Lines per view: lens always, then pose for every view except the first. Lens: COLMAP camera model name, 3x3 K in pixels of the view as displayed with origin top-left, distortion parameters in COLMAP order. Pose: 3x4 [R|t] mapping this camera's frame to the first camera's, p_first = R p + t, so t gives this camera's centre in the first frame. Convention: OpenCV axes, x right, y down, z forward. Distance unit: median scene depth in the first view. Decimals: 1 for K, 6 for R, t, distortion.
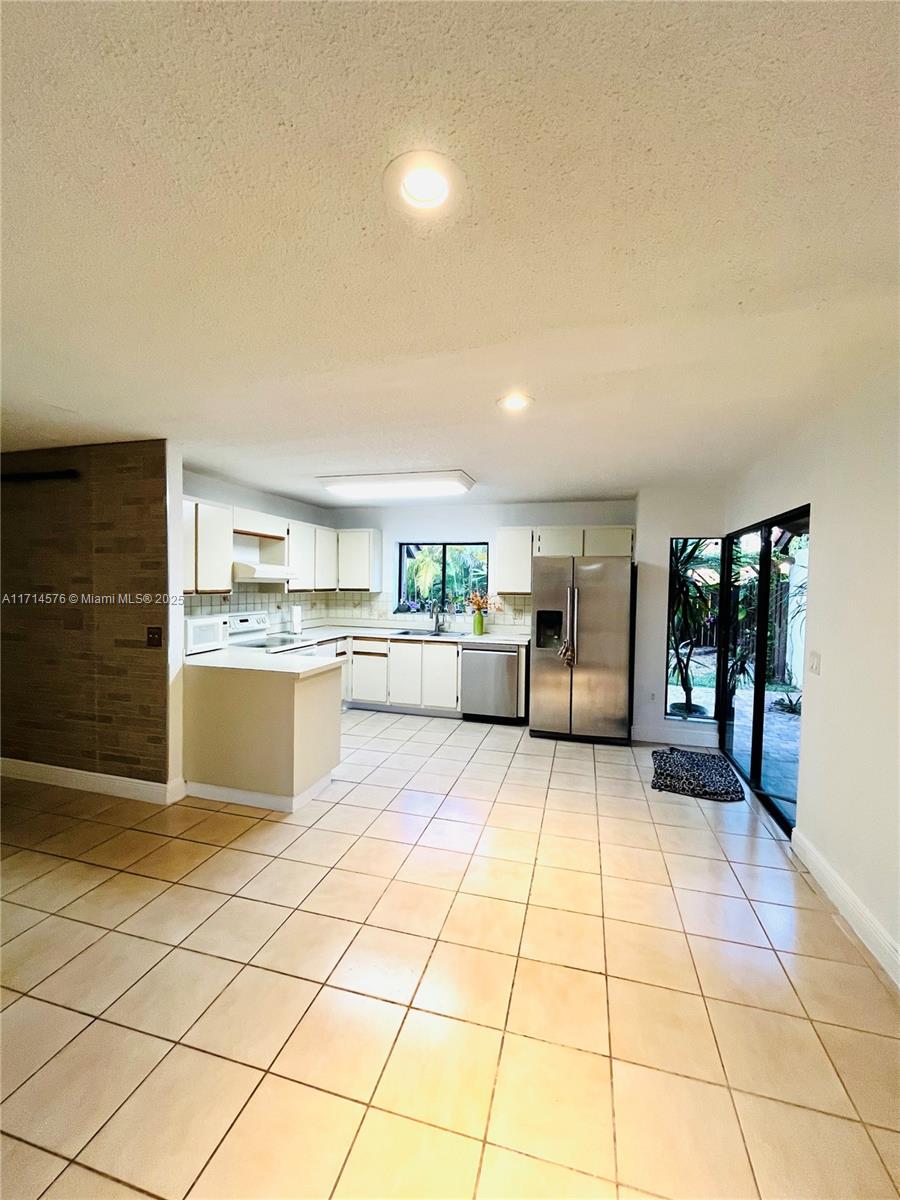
lens RADIAL K [[489.2, 0, 450.0], [0, 489.2, 600.0], [0, 0, 1]] dist [-0.002014, 0.000099]
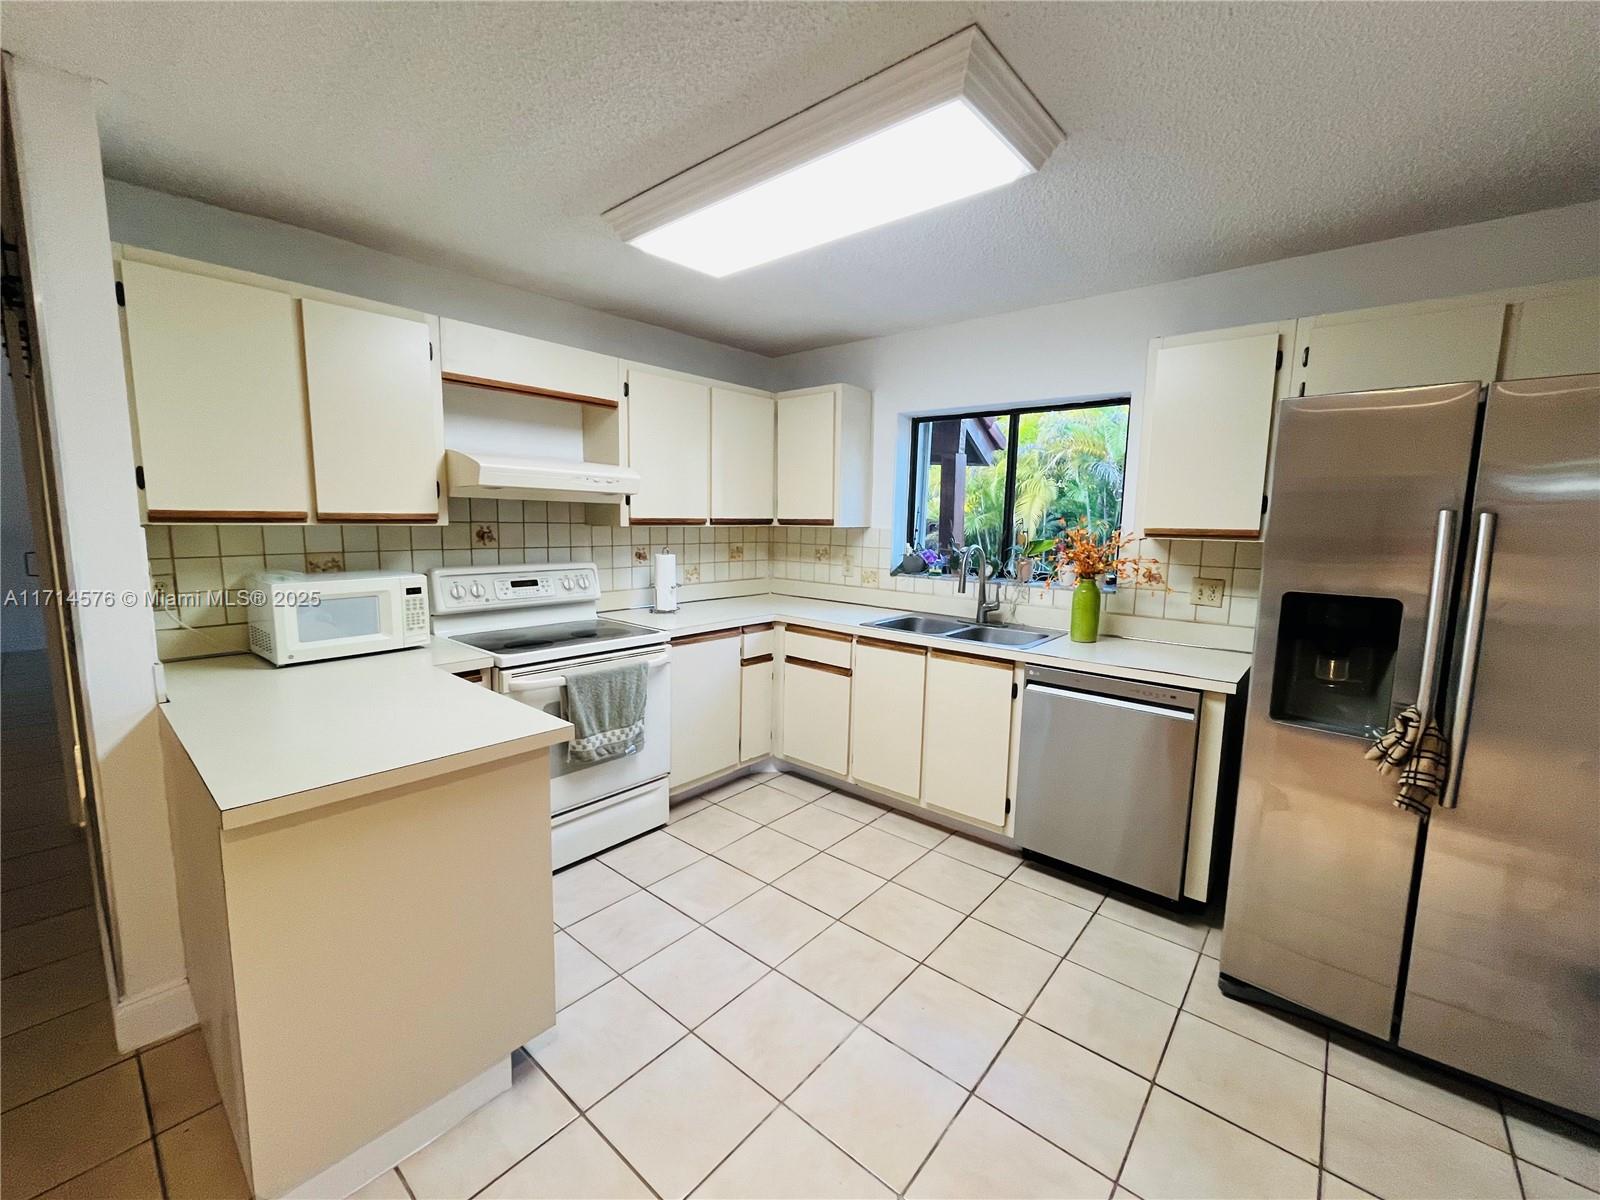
lens RADIAL K [[652.3, 0, 800.0], [0, 652.3, 600.0], [0, 0, 1]] dist [-0.002014, 0.000099]
pose [[0.906315, 0.053721, -0.419174, 0.071730], [-0.018067, 0.995906, 0.088571, -0.001928], [0.422216, -0.072700, 0.903575, 0.471852]]
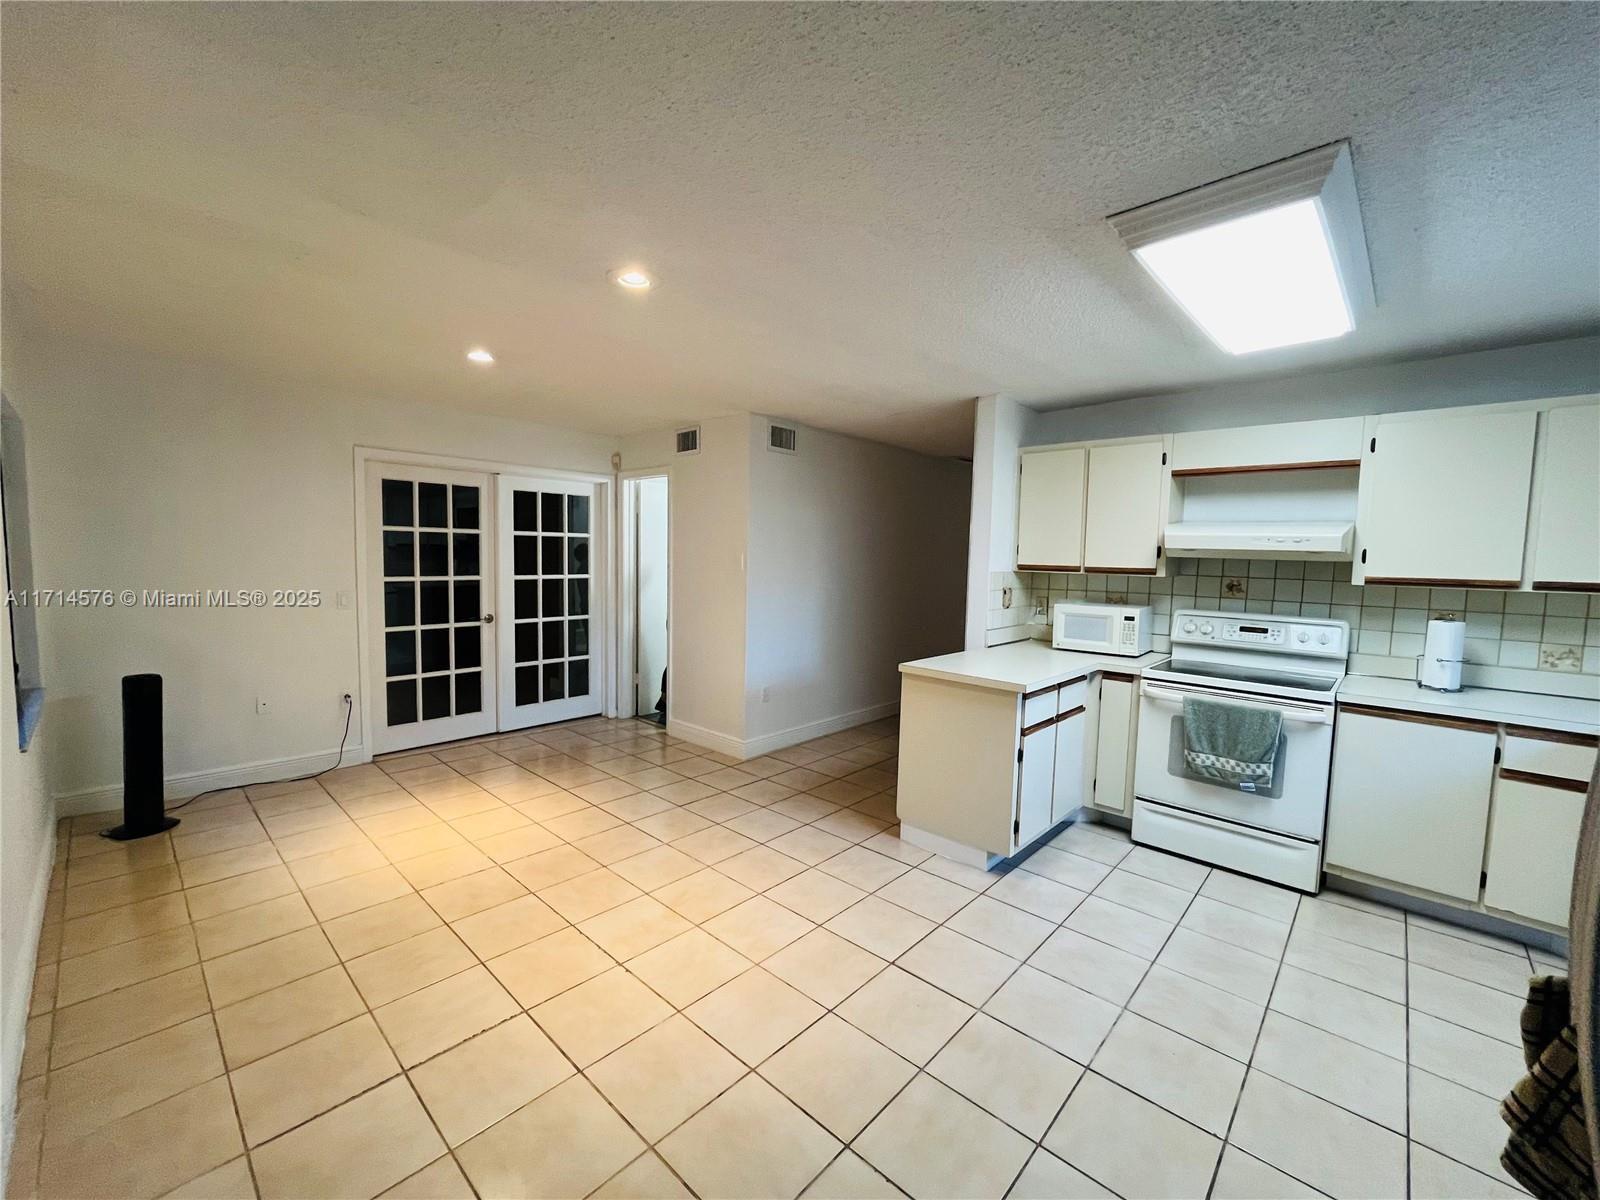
lens RADIAL K [[652.3, 0, 800.0], [0, 652.3, 600.0], [0, 0, 1]] dist [-0.002014, 0.000099]
pose [[-0.459814, 0.040722, -0.887081, 0.398323], [-0.060268, 0.995214, 0.076925, -0.014356], [0.885968, 0.088834, -0.455159, 0.762621]]
